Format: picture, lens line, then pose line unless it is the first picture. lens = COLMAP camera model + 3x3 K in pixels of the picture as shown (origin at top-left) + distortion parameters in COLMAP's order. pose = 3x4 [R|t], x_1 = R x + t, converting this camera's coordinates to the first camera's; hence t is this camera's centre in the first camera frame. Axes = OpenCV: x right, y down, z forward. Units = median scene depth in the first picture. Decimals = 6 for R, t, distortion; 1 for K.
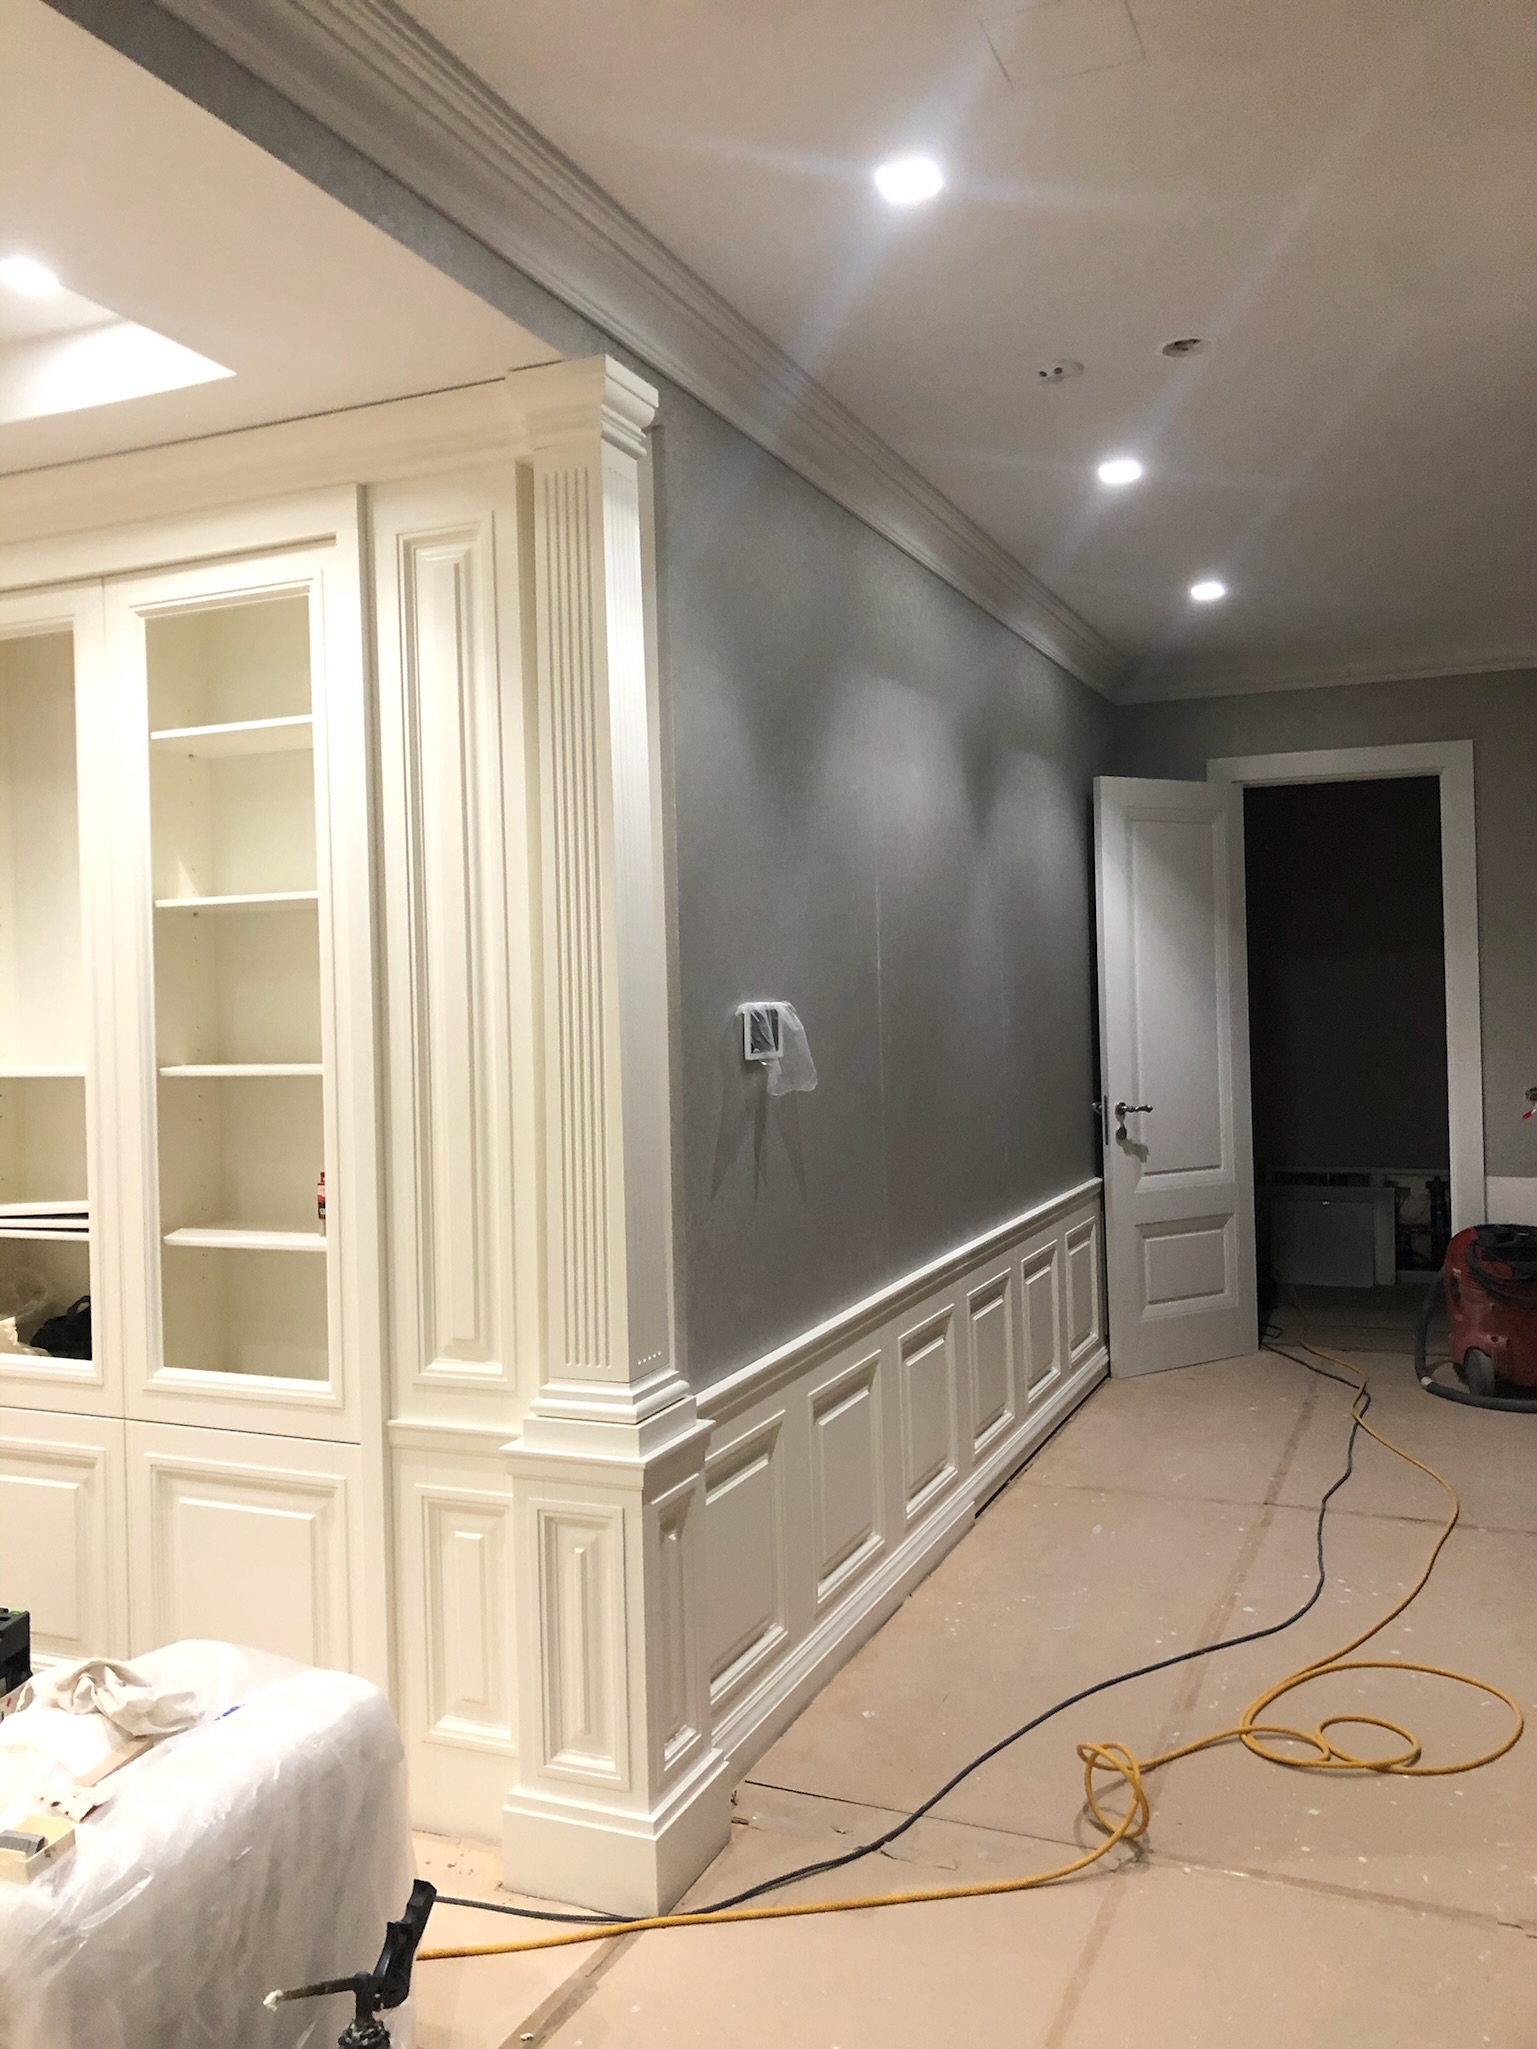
lens RADIAL K [[1682.7, 0, 764.2], [0, 1682.7, 1037.9], [0, 0, 1]] dist [-0.001321, 0.009348]
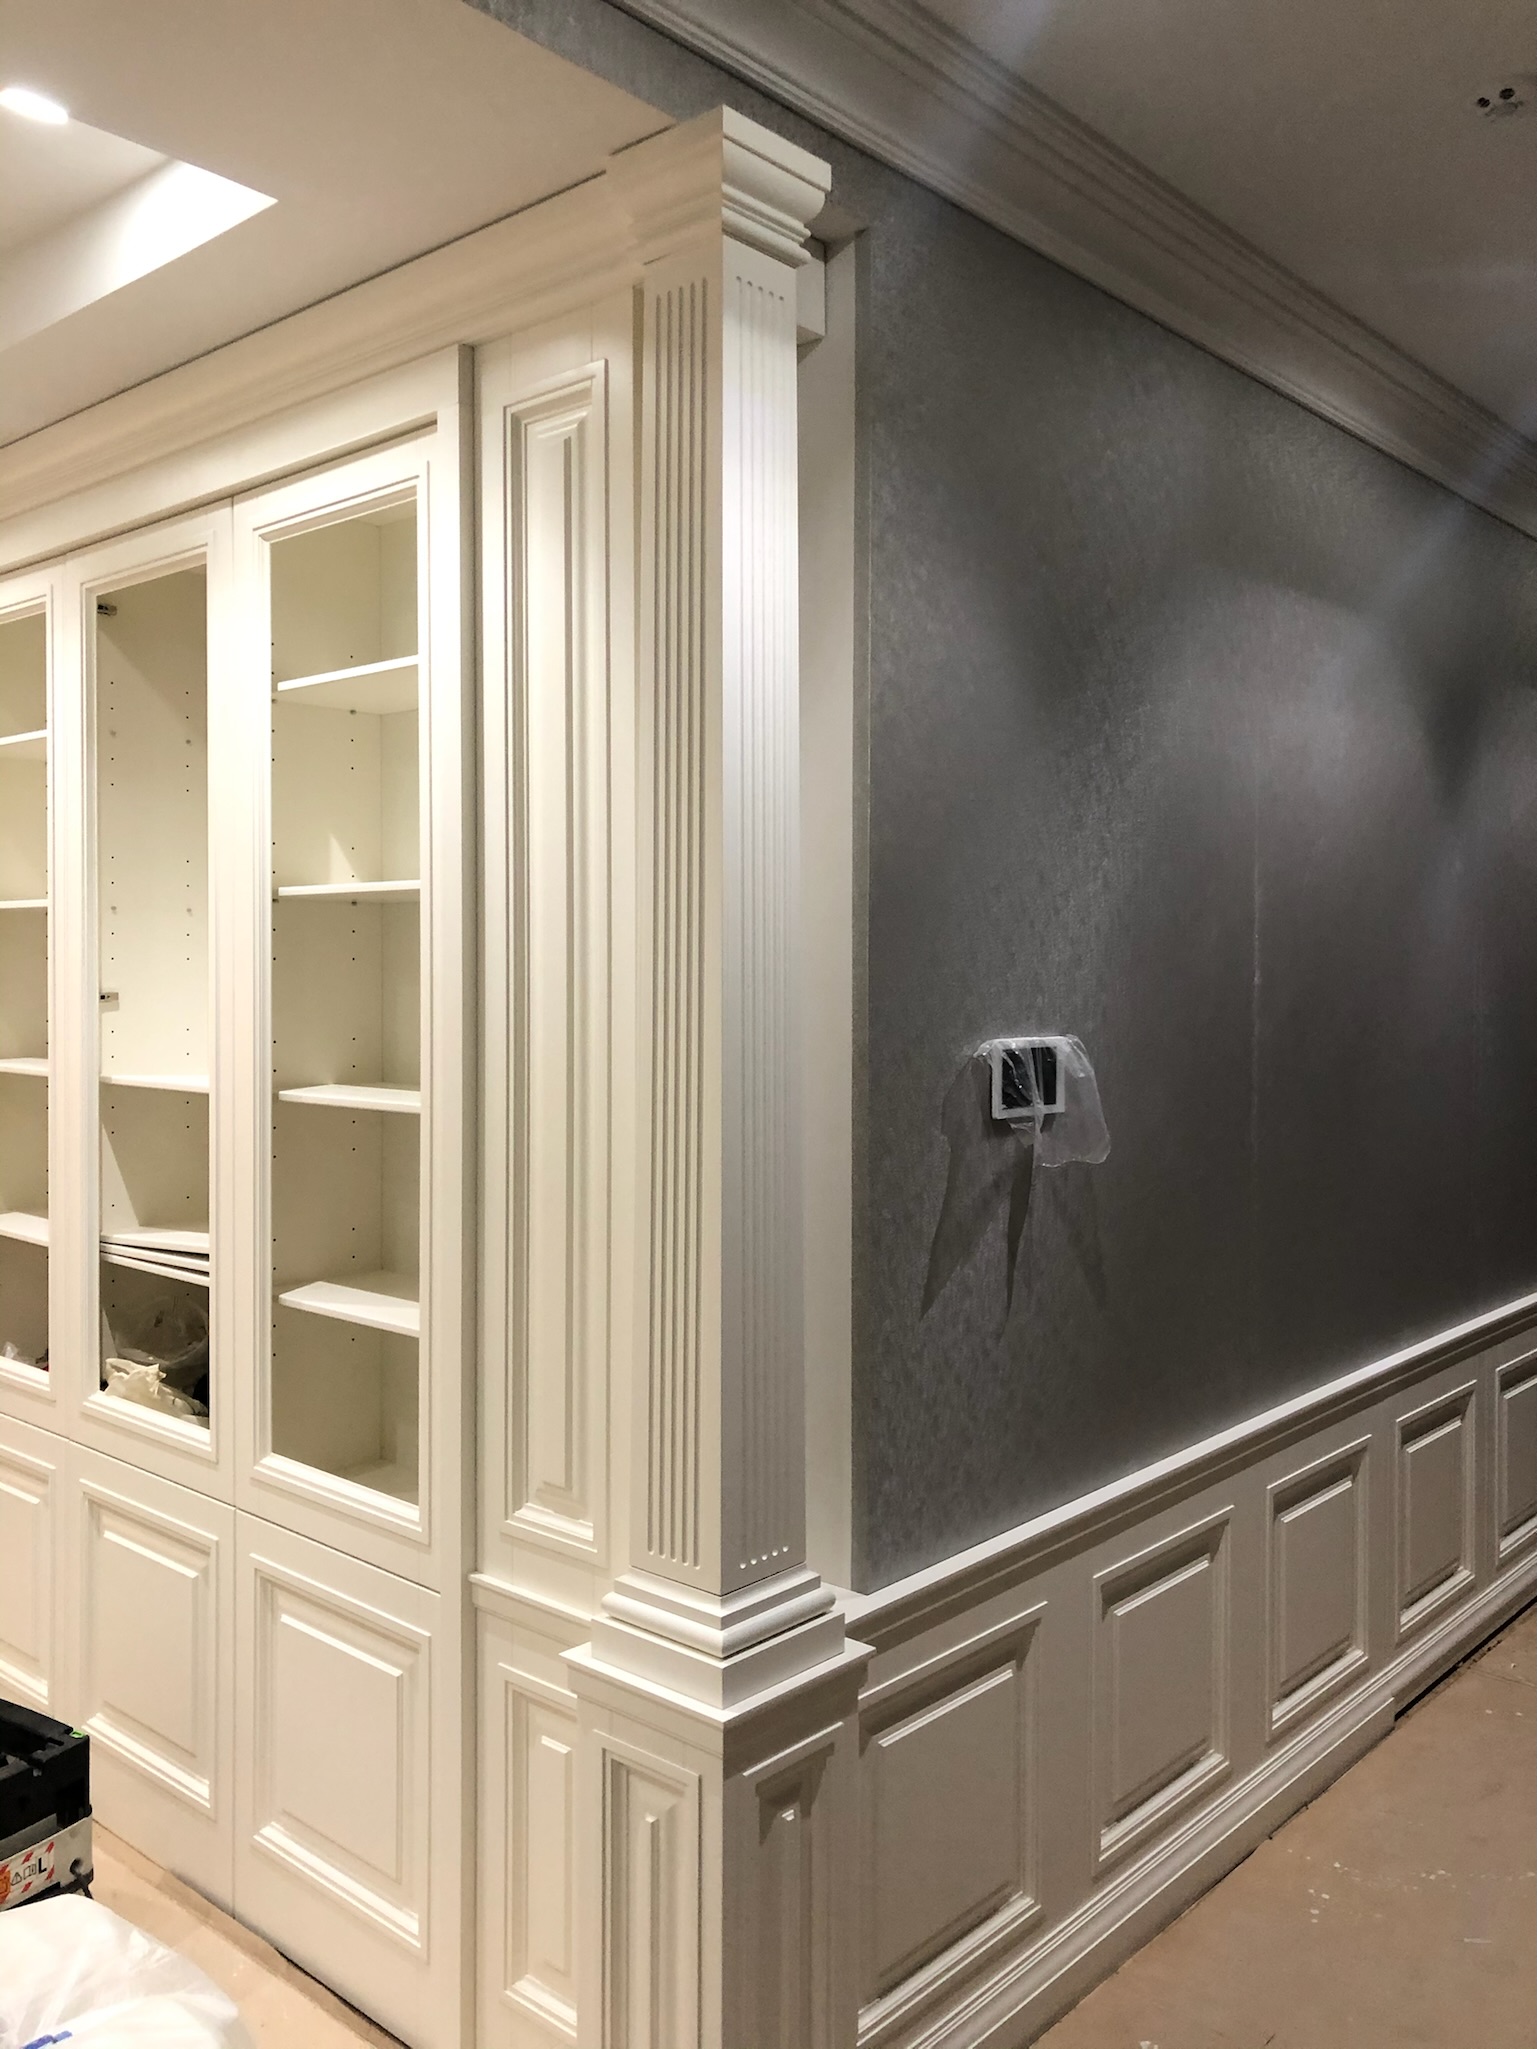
lens RADIAL K [[1682.7, 0, 769.7], [0, 1682.7, 1012.3], [0, 0, 1]] dist [-0.001321, 0.009348]
pose [[0.946575, 0.037004, -0.320355, 0.132078], [-0.035427, 0.999314, 0.010750, -0.038011], [0.320533, 0.001173, 0.947237, 0.299582]]
